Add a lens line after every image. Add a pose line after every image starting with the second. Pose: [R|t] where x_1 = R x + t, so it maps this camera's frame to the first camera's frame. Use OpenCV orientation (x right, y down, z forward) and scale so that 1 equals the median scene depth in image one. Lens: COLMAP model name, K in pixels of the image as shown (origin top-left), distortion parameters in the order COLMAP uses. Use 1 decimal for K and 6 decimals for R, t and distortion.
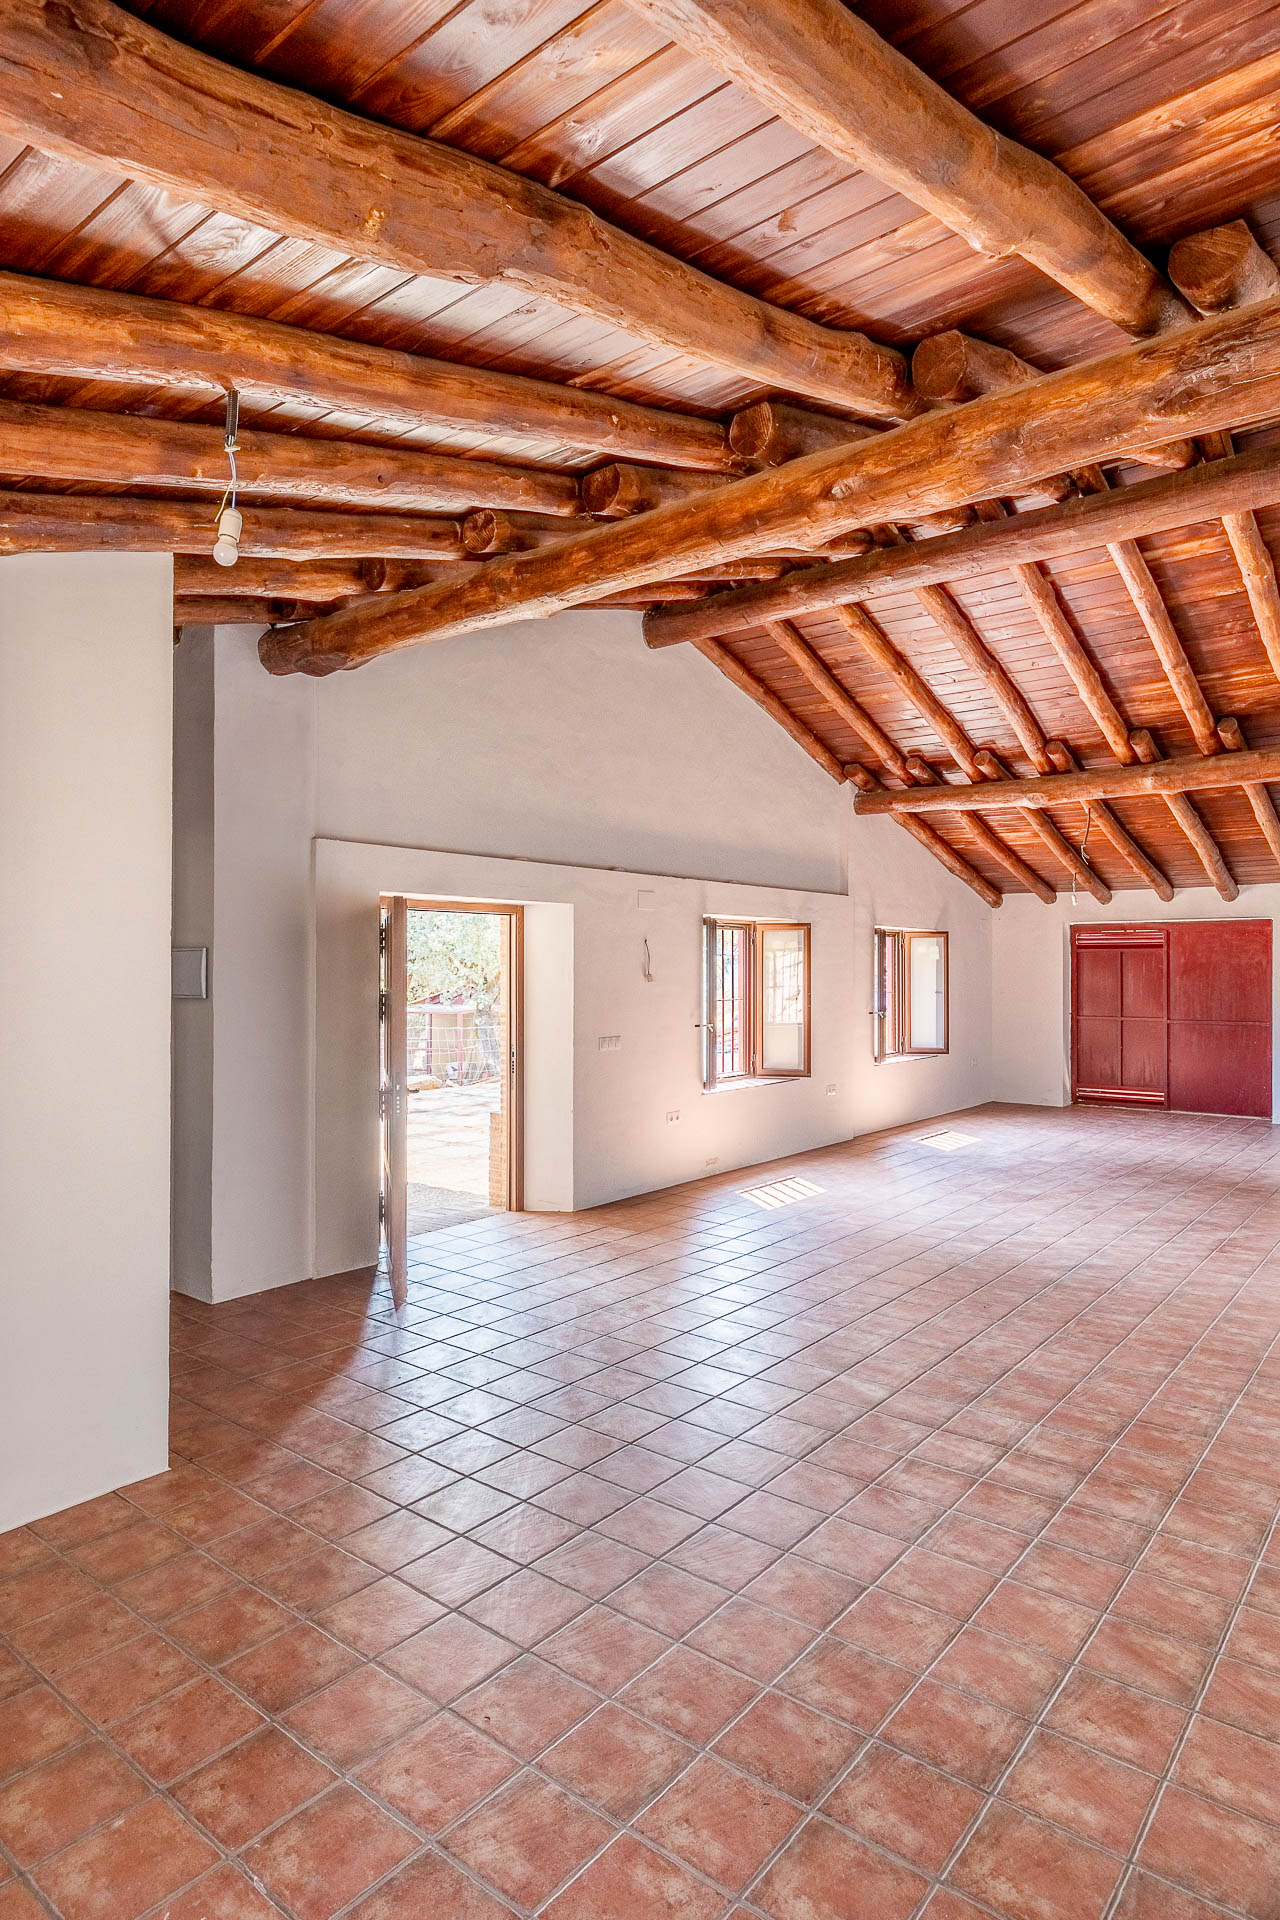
lens RADIAL K [[1083.4, 0, 631.5], [0, 1083.4, 967.6], [0, 0, 1]] dist [-0.002230, -0.004501]
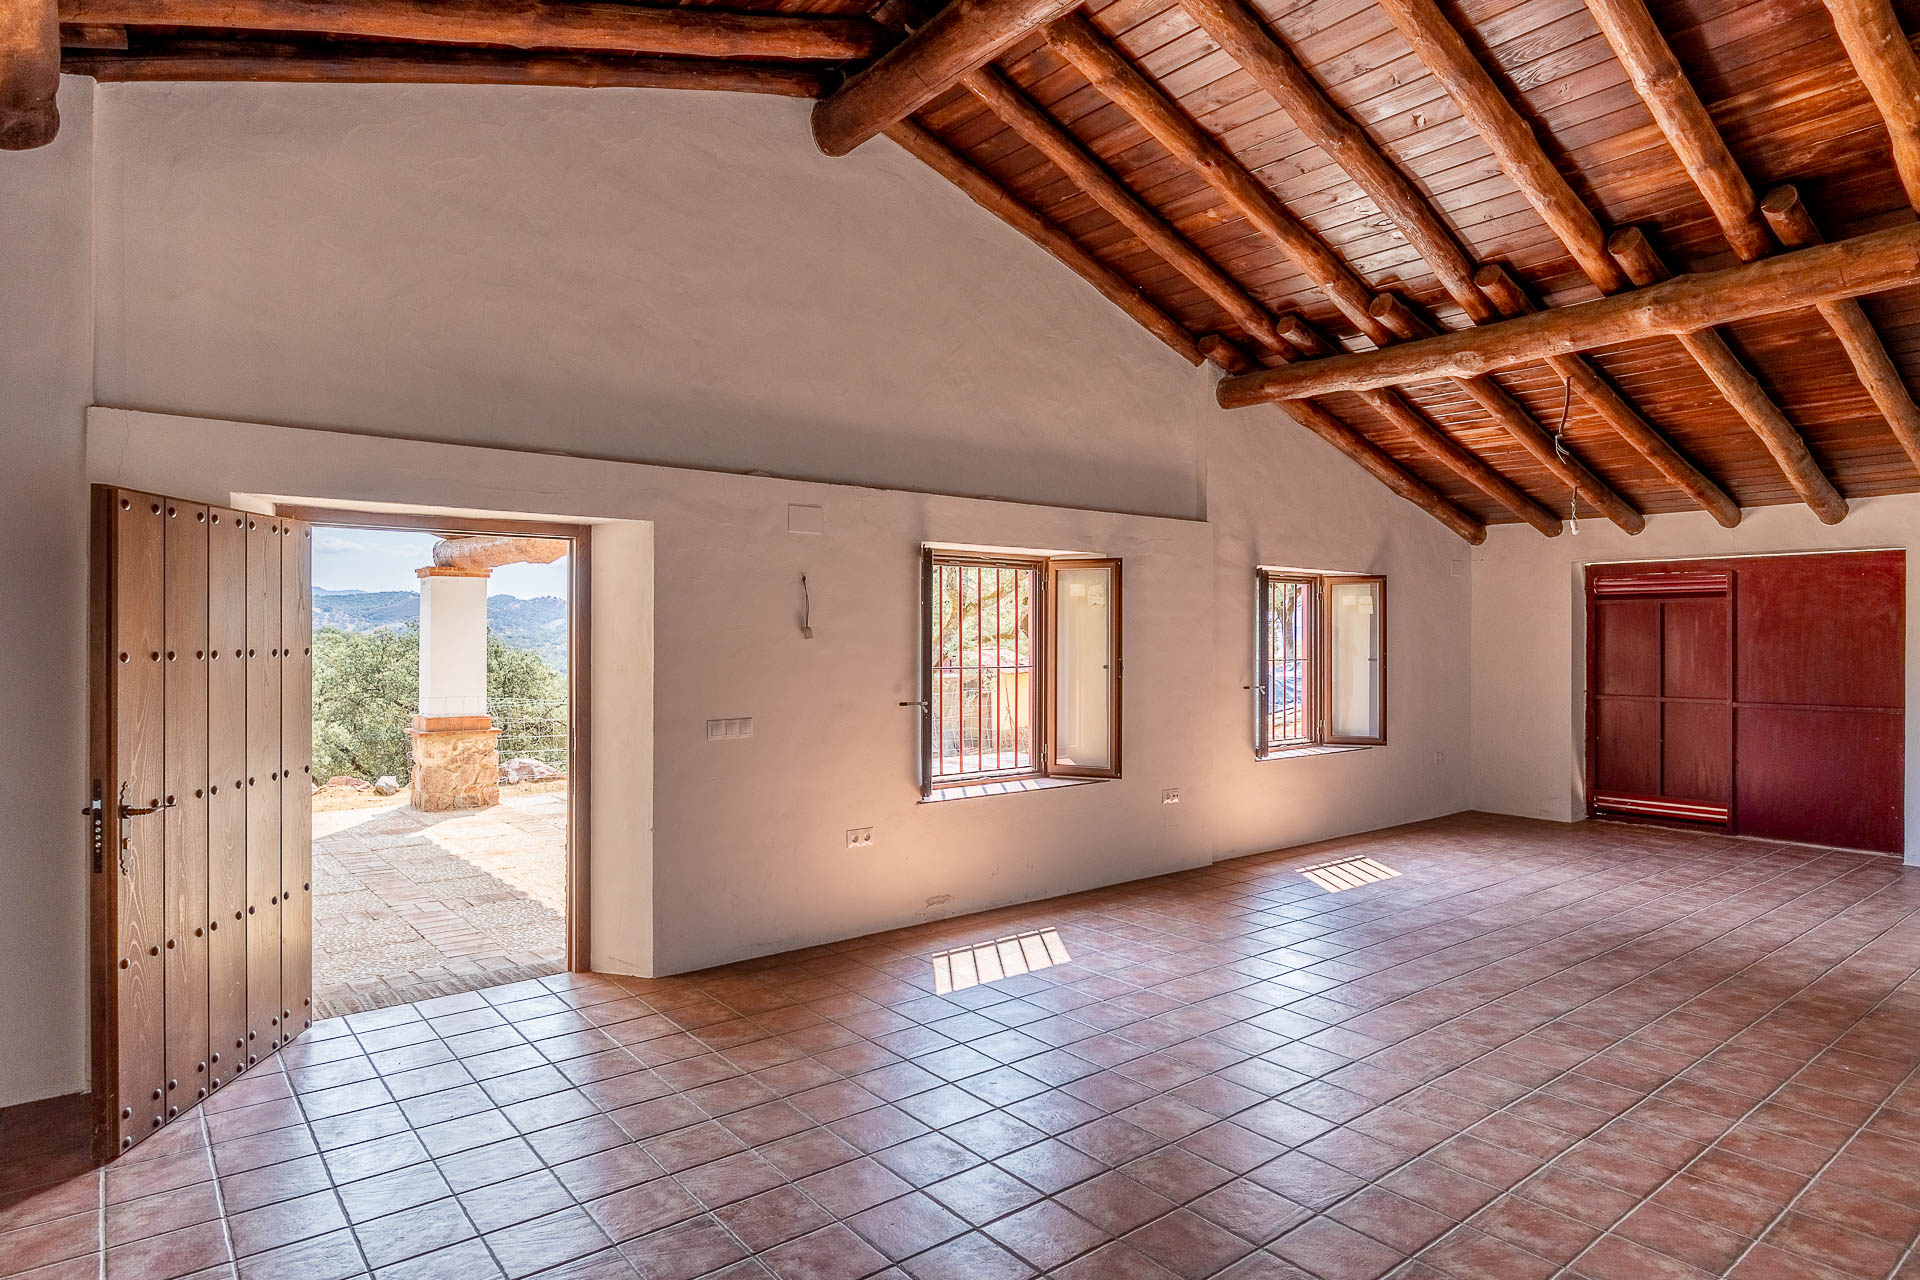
lens RADIAL K [[1083.4, 0, 968.9], [0, 1083.4, 639.2], [0, 0, 1]] dist [-0.002230, -0.004501]
pose [[0.977002, 0.002794, -0.213212, 0.210948], [-0.002110, 0.999992, 0.003434, 0.009057], [0.213220, -0.002905, 0.977000, 0.288000]]
